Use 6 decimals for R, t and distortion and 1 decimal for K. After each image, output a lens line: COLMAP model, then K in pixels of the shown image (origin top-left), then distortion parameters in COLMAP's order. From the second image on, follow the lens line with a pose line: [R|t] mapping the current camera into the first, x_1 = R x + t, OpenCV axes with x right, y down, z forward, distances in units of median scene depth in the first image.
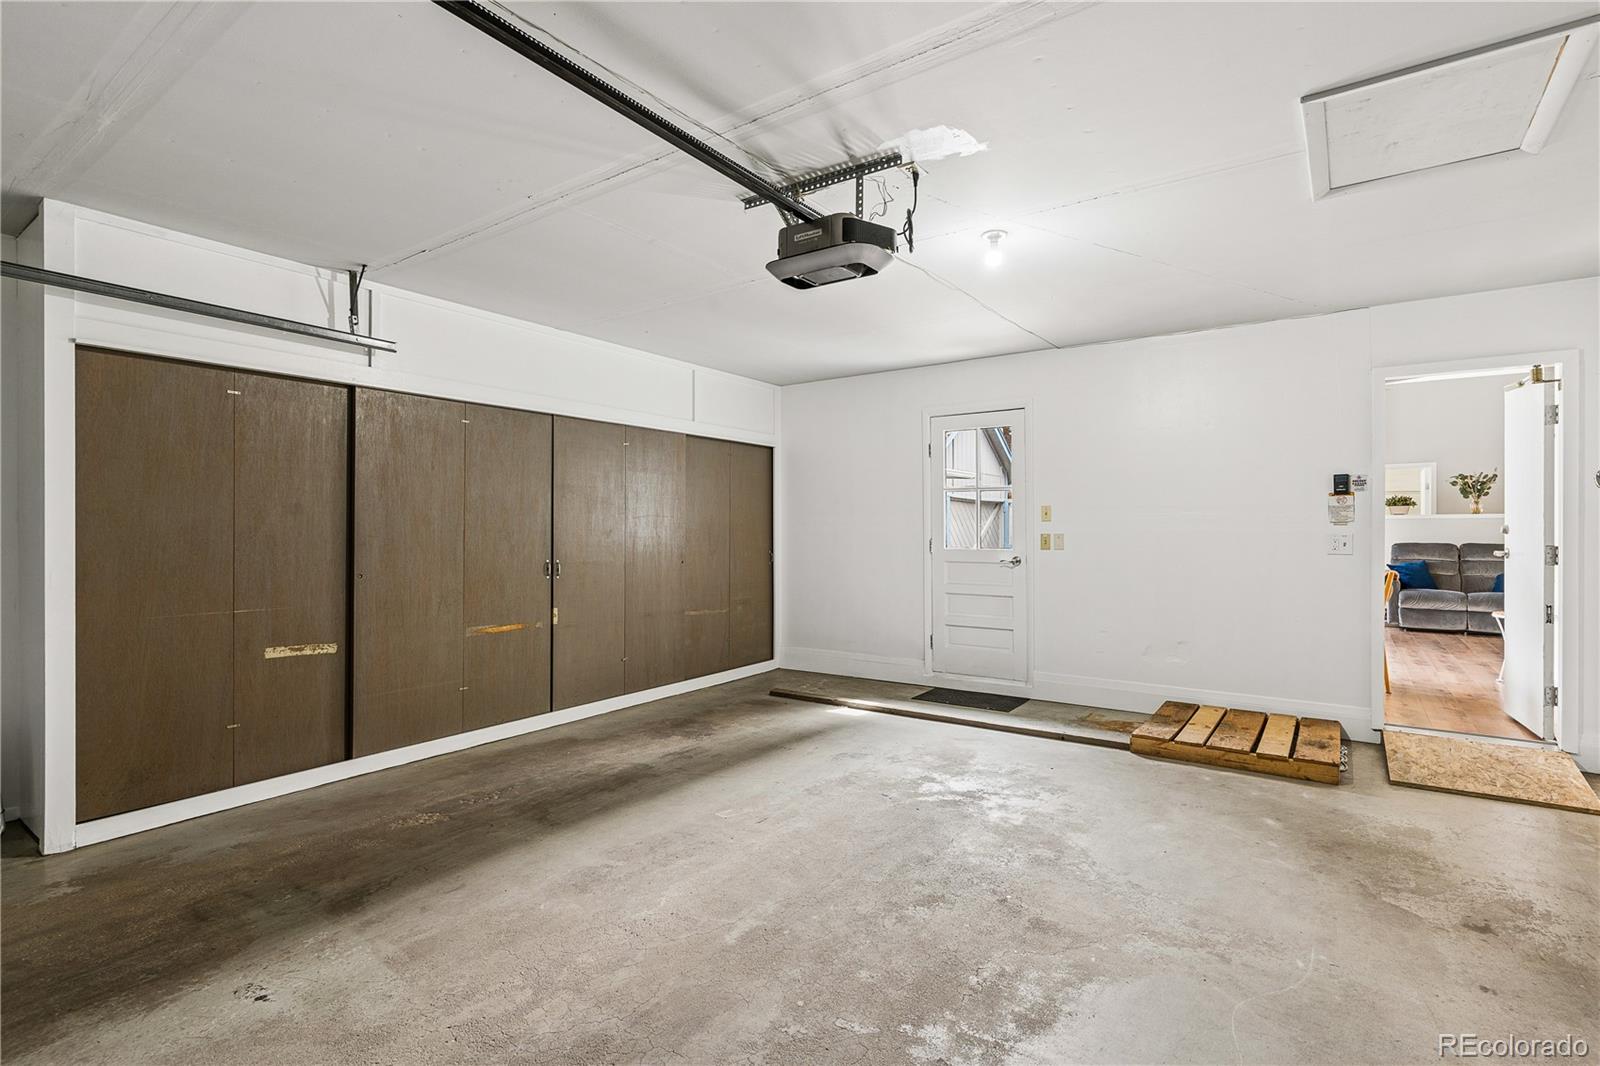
lens RADIAL K [[757.5, 0, 805.0], [0, 757.5, 530.0], [0, 0, 1]] dist [-0.007645, 0.001769]
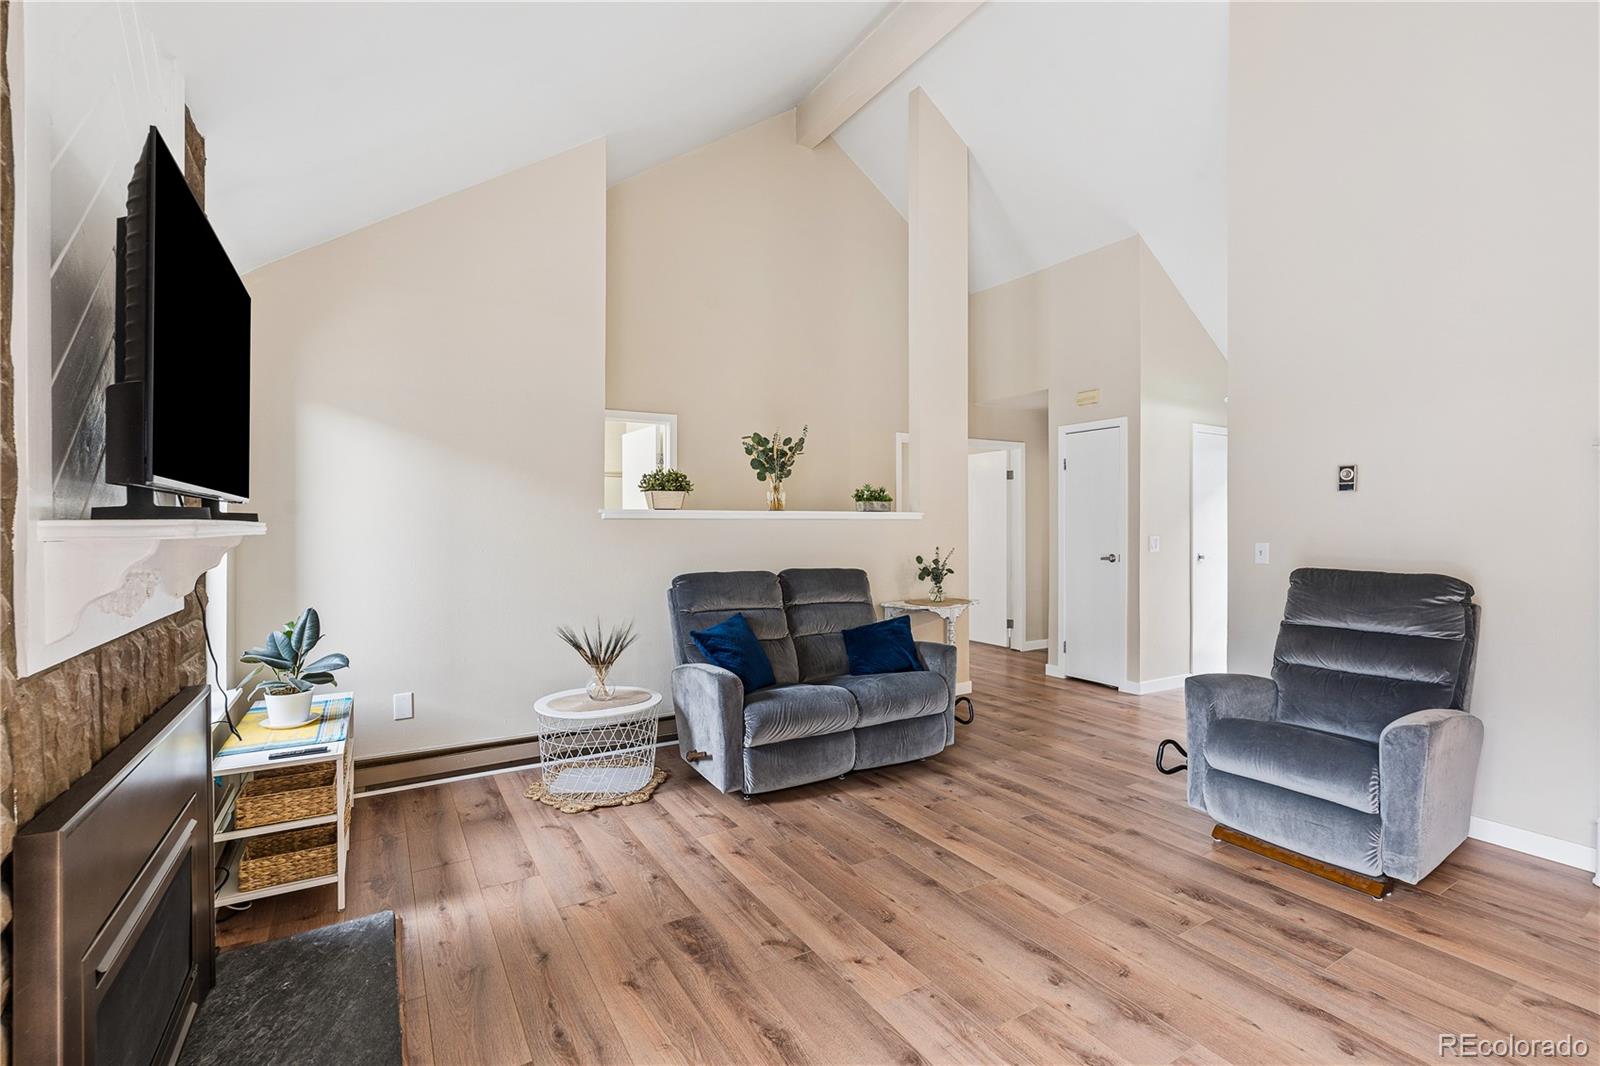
lens RADIAL K [[711.4, 0, 803.8], [0, 711.4, 528.0], [0, 0, 1]] dist [-0.008820, 0.001402]
pose [[0.399764, -0.001203, 0.916617, 0.441068], [0.000765, 0.999999, 0.000979, -0.009494], [-0.916618, 0.000309, 0.399764, 0.786735]]
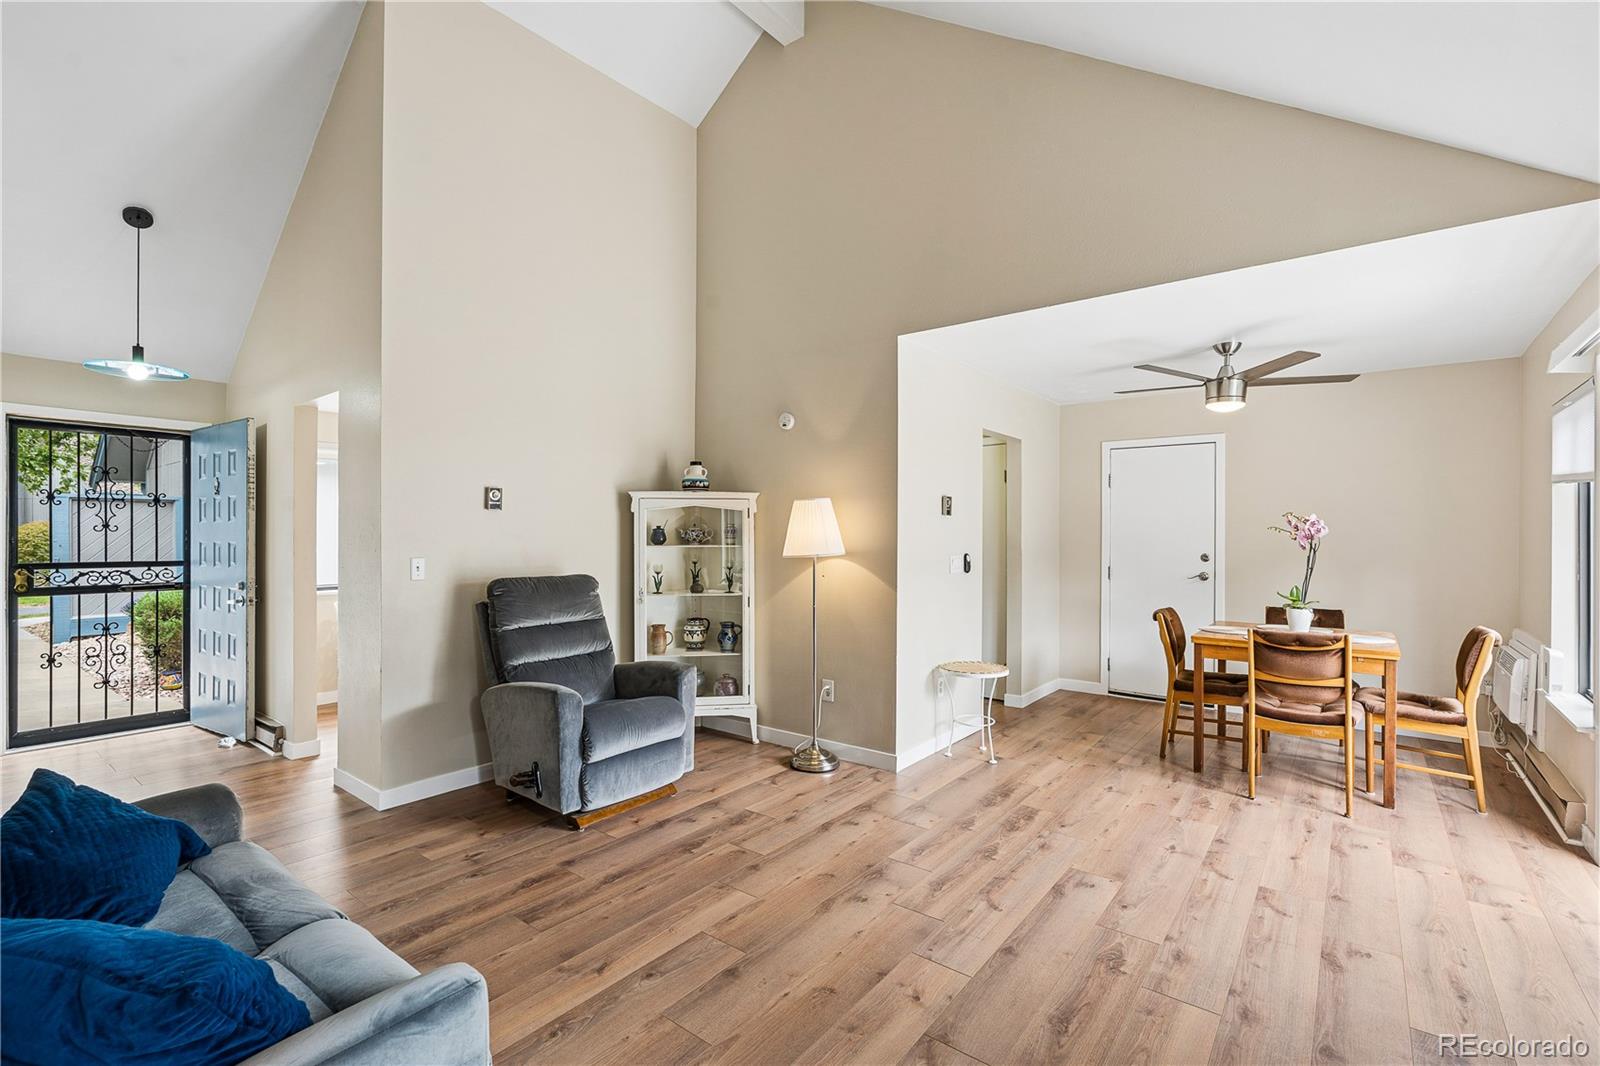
lens RADIAL K [[711.4, 0, 792.3], [0, 711.4, 541.2], [0, 0, 1]] dist [-0.008820, 0.001402]
pose [[-0.998458, -0.000514, 0.055507, 0.684535], [0.000111, 0.999937, 0.011264, -0.014207], [-0.055510, 0.011253, -0.998395, 1.083441]]
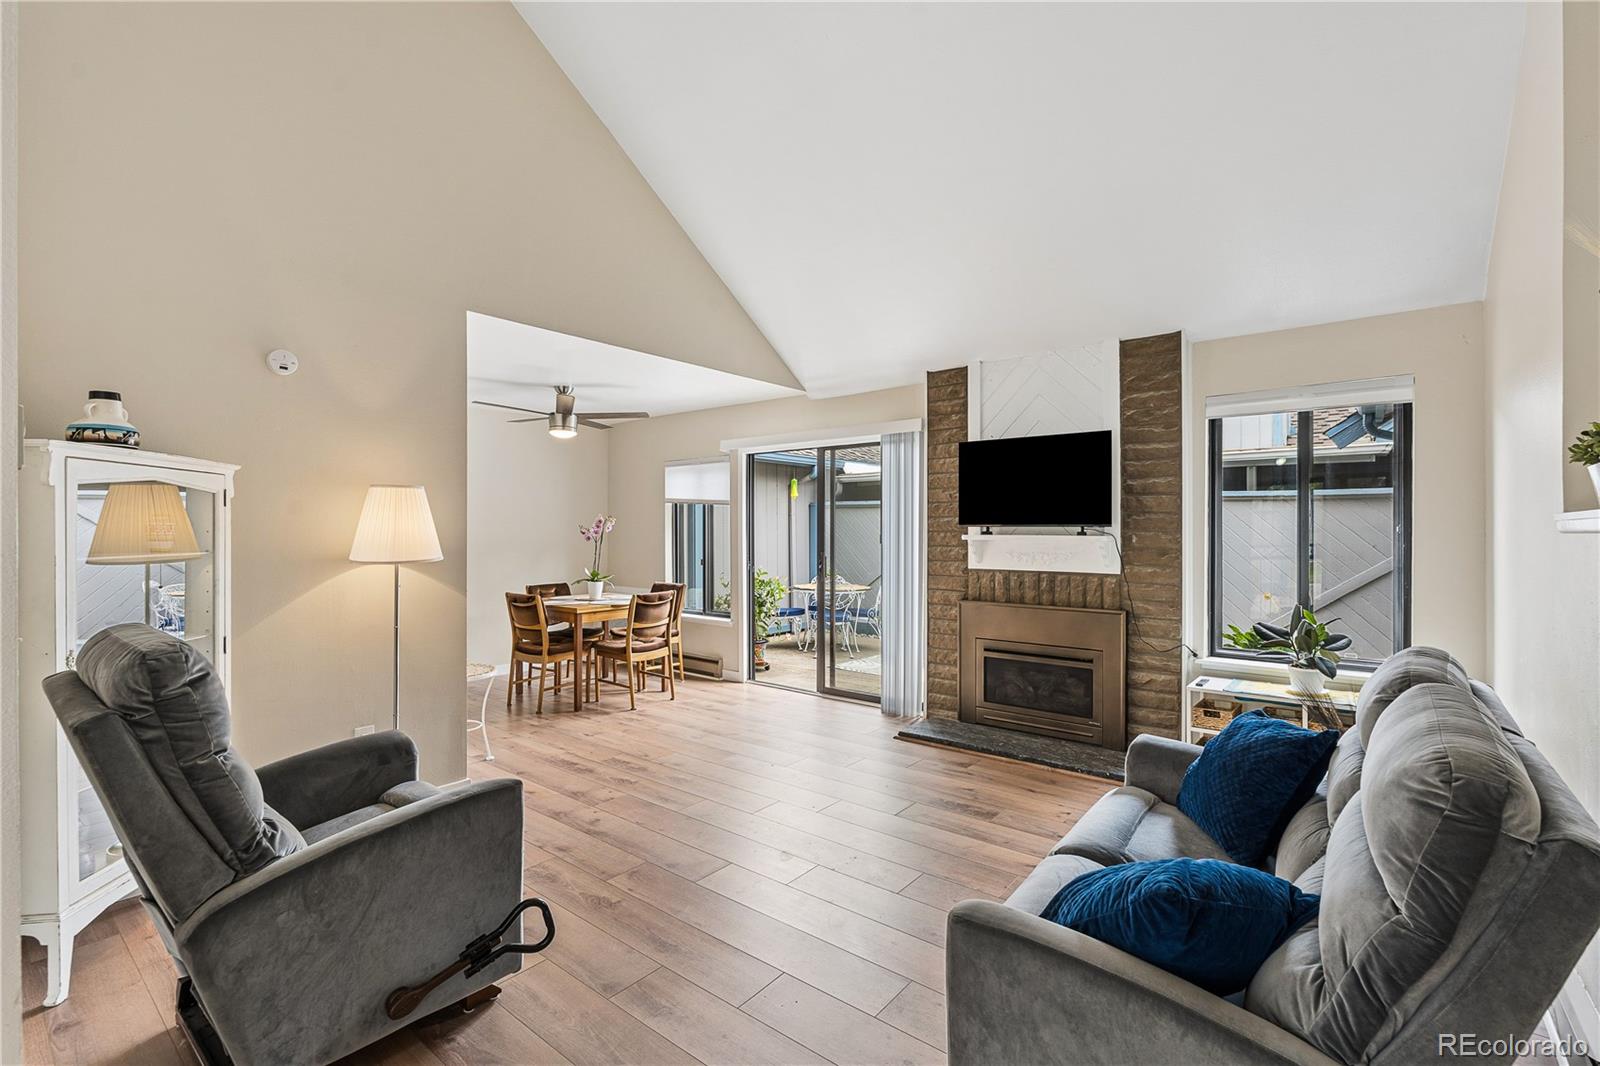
lens RADIAL K [[711.4, 0, 802.9], [0, 711.4, 530.2], [0, 0, 1]] dist [-0.008820, 0.001402]
pose [[-0.062133, 0.002426, -0.998065, 1.021633], [-0.001554, 0.999996, 0.002528, -0.015557], [0.998067, 0.001708, -0.062129, 0.853723]]
